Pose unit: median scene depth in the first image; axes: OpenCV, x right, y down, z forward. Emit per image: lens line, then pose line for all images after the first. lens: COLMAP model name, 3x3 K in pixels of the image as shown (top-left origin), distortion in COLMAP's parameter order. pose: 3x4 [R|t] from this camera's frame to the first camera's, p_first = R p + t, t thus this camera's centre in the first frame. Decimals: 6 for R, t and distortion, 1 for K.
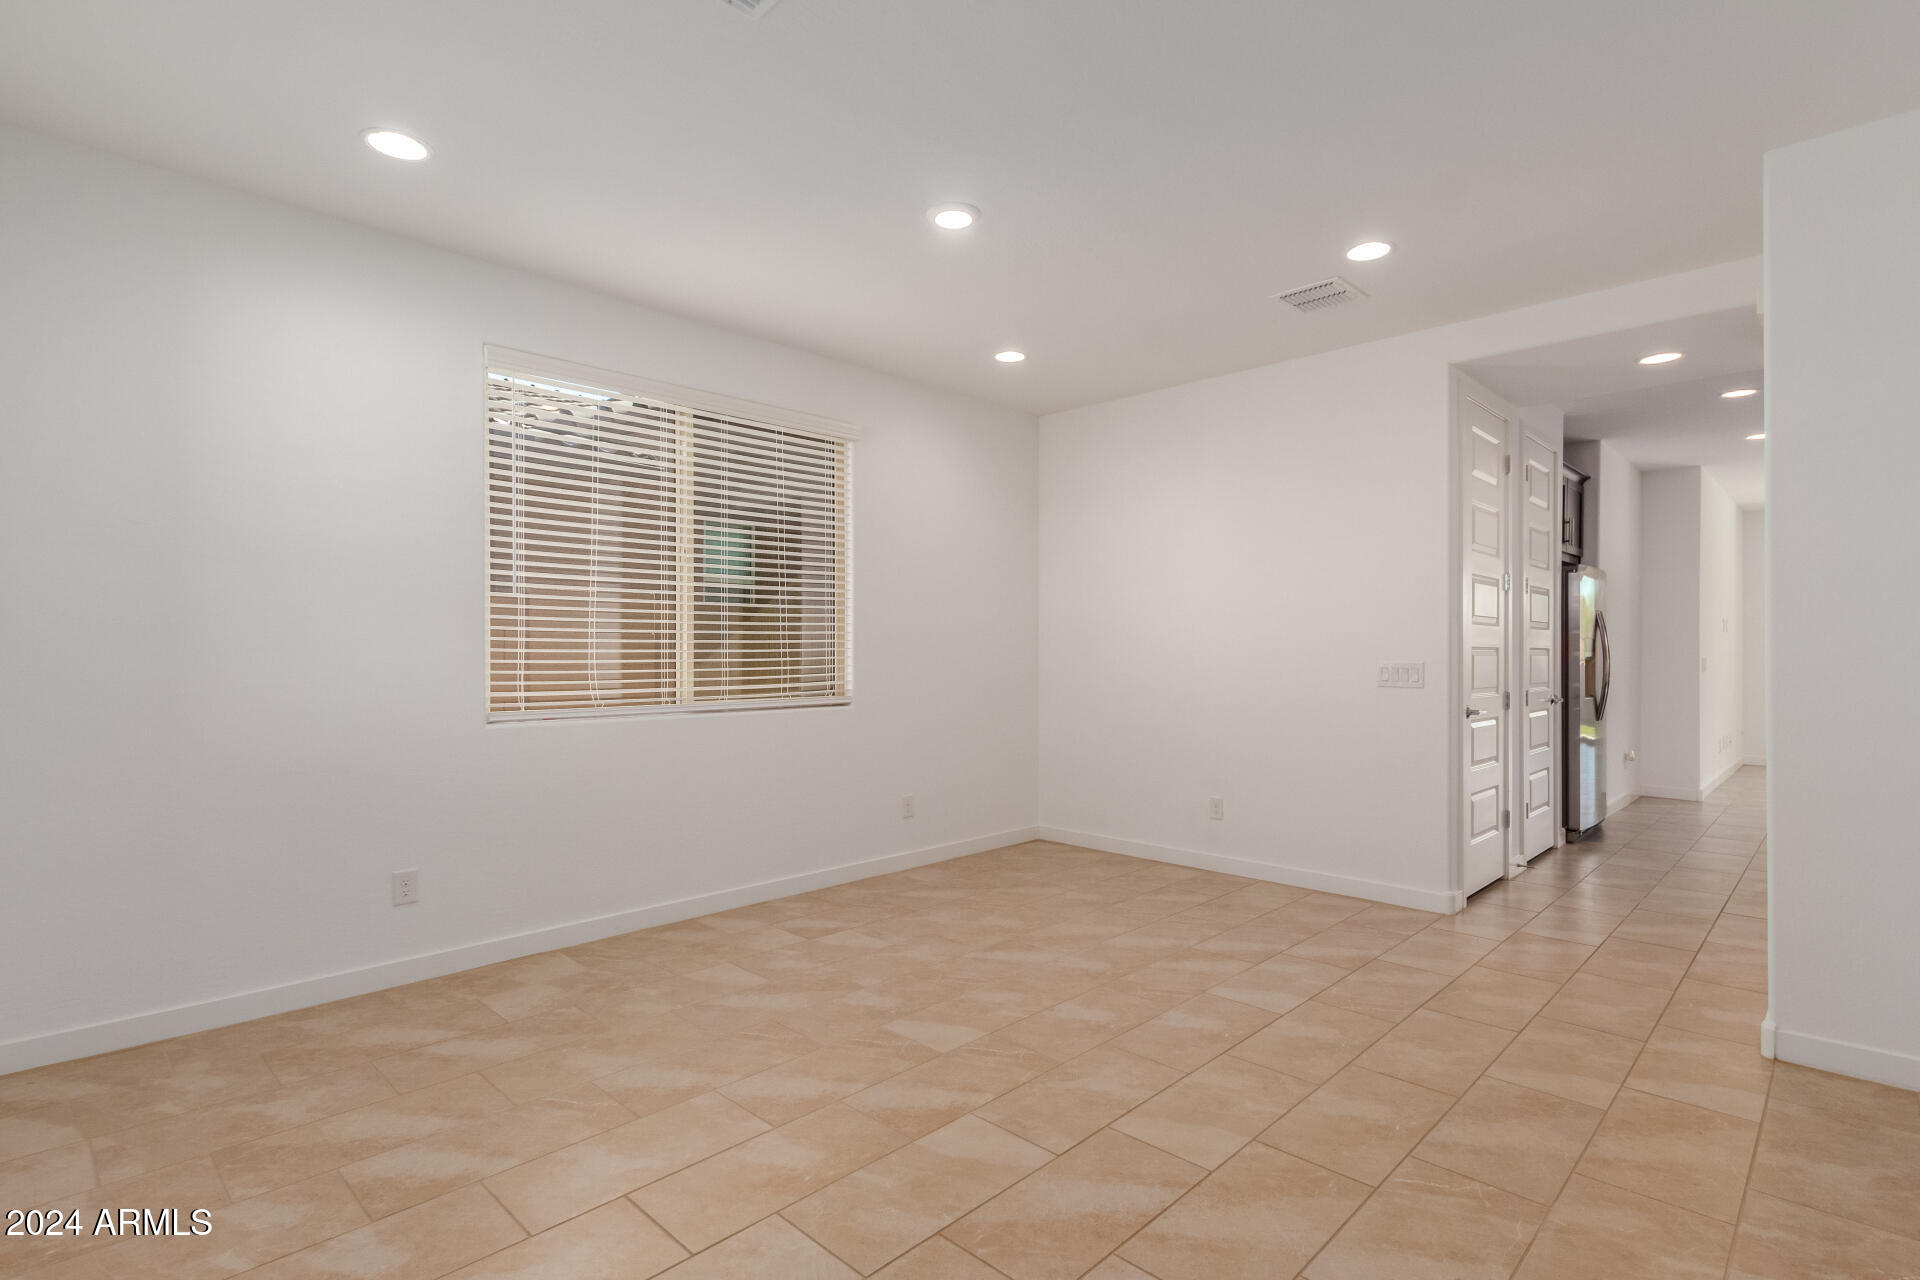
lens RADIAL K [[897.3, 0, 990.4], [0, 897.3, 654.7], [0, 0, 1]] dist [0.003001, -0.000093]
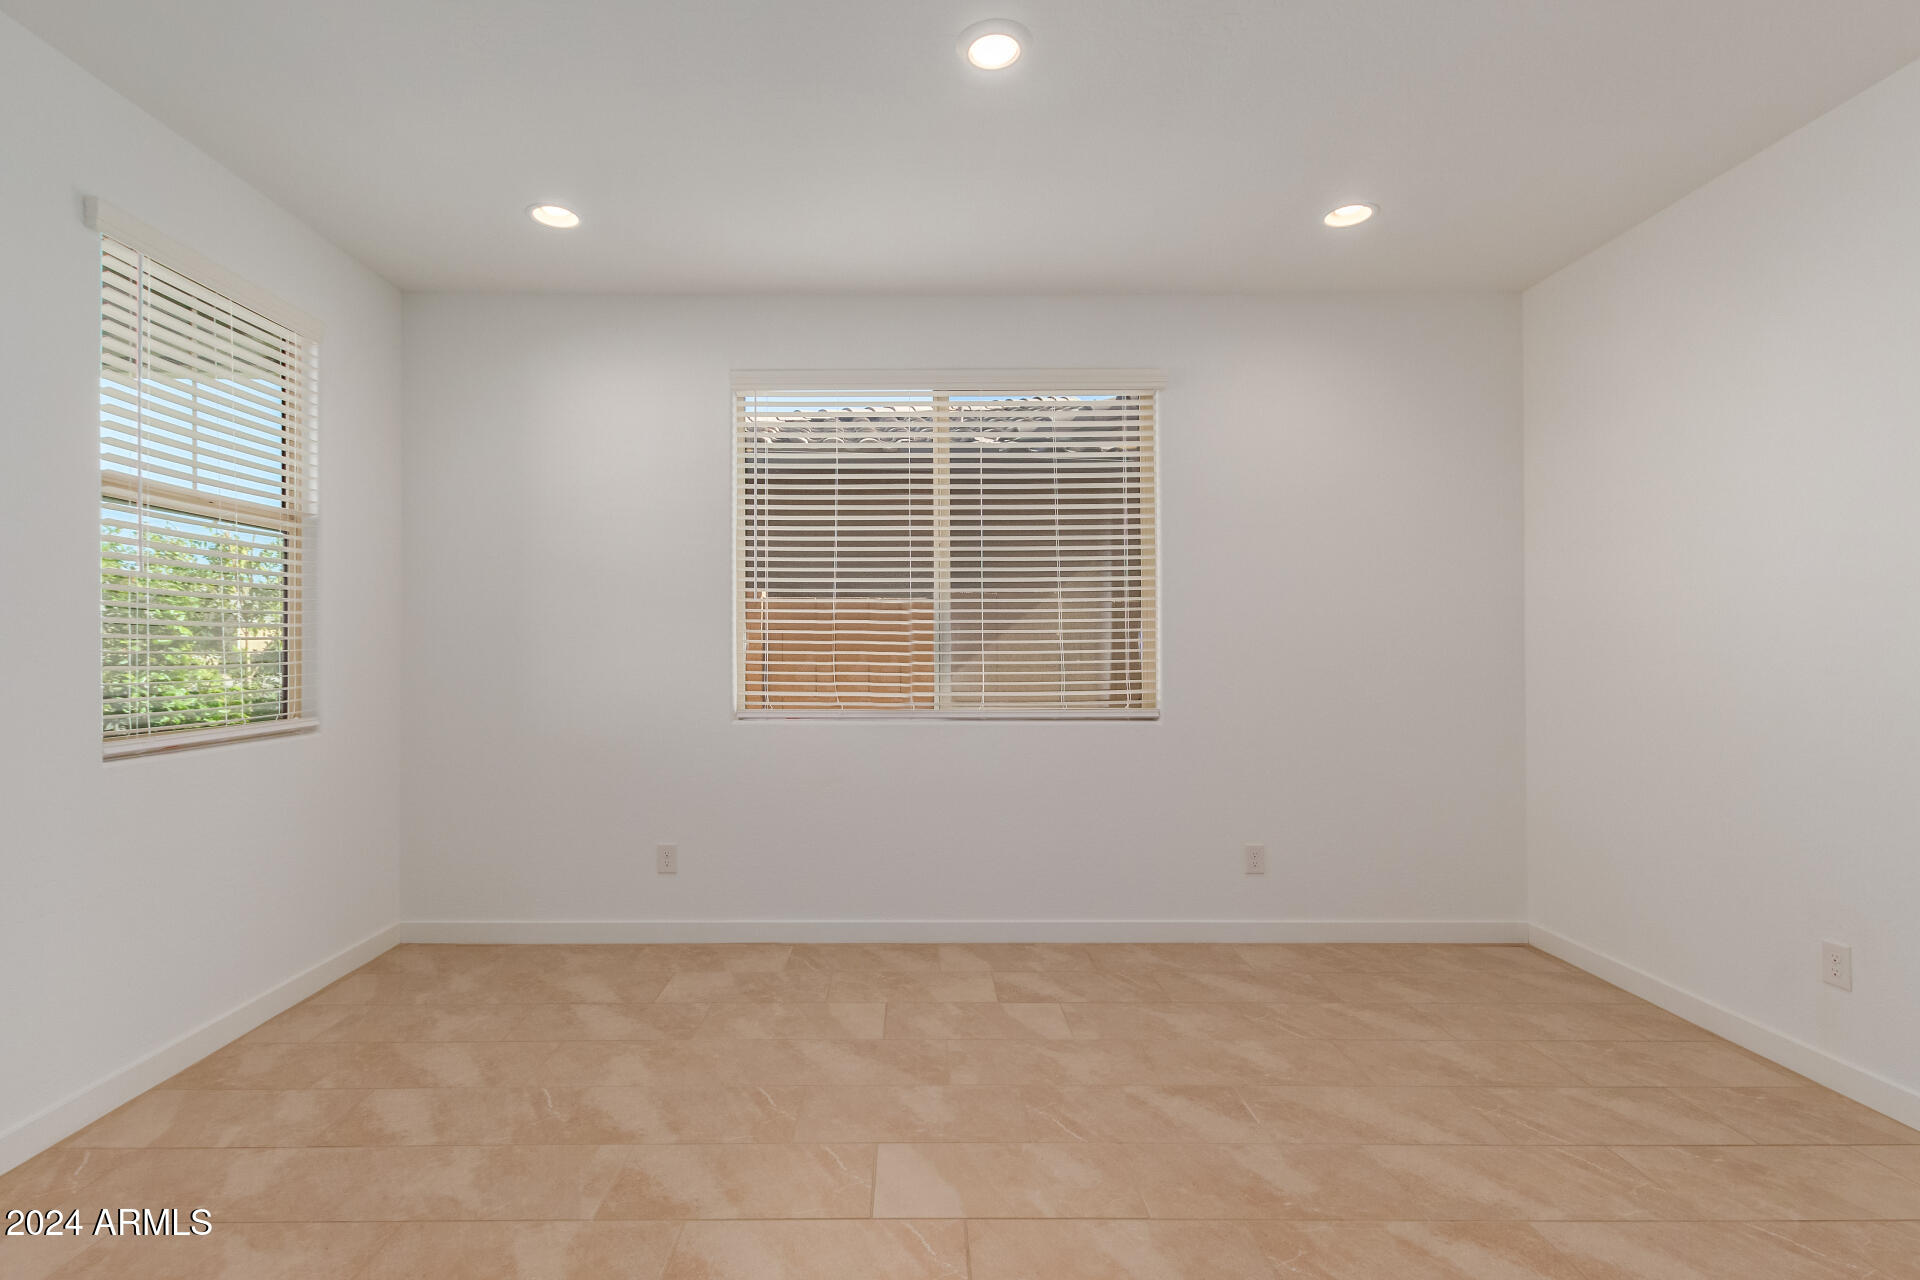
lens RADIAL K [[901.3, 0, 950.7], [0, 901.3, 650.7], [0, 0, 1]] dist [0.006255, -0.000217]
pose [[0.698682, -0.000255, -0.715433, 0.402971], [-0.003541, 0.999986, -0.003814, -0.002829], [0.715424, 0.005198, 0.698671, 0.432456]]
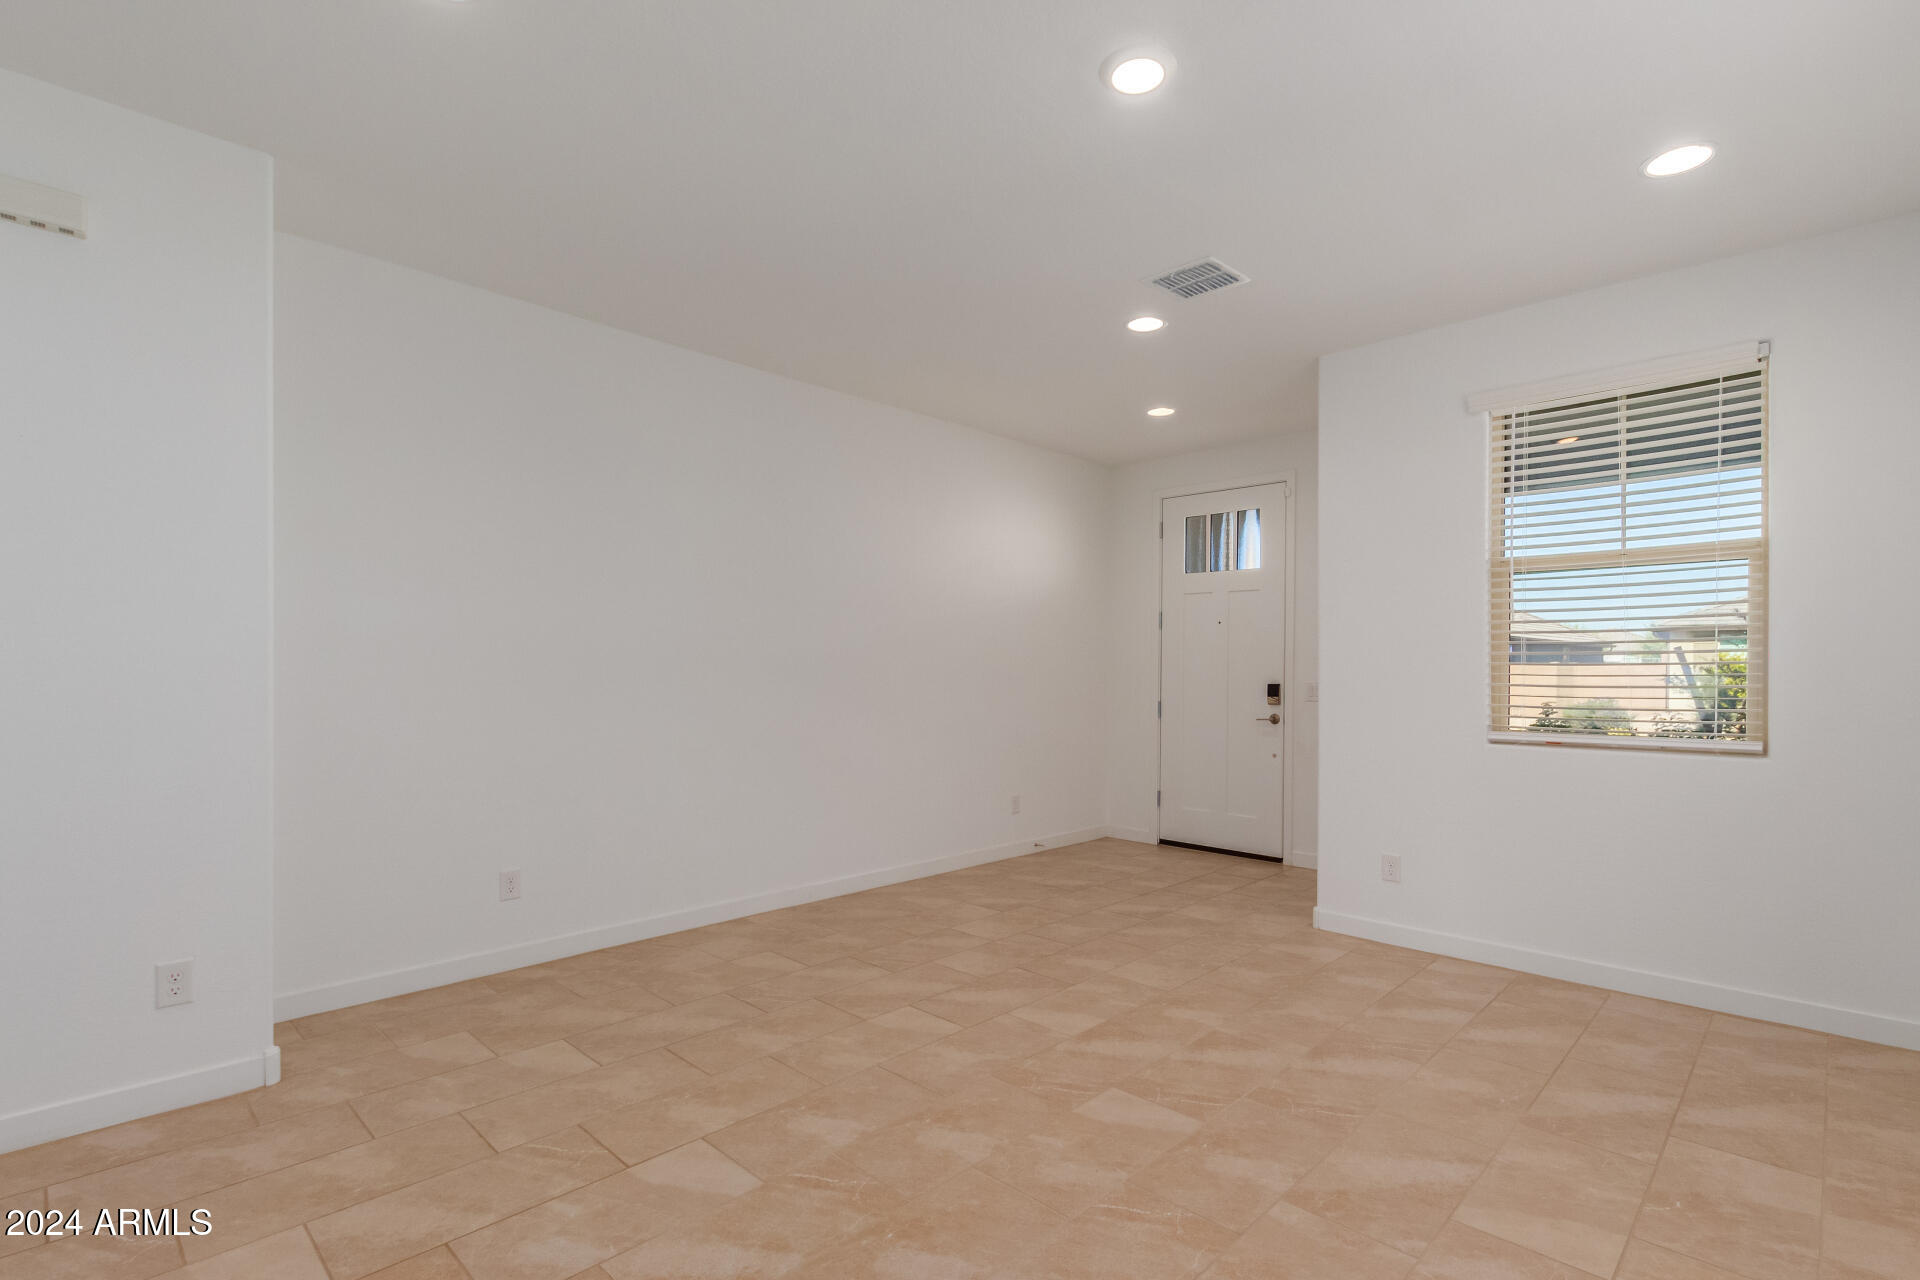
lens RADIAL K [[905.4, 0, 925.7], [0, 905.4, 642.9], [0, 0, 1]] dist [0.000073, -0.000133]
pose [[-0.998167, -0.003442, 0.060421, 0.075649], [-0.004719, 0.999768, -0.020997, -0.014619], [-0.060335, -0.021243, -0.997952, 1.600960]]
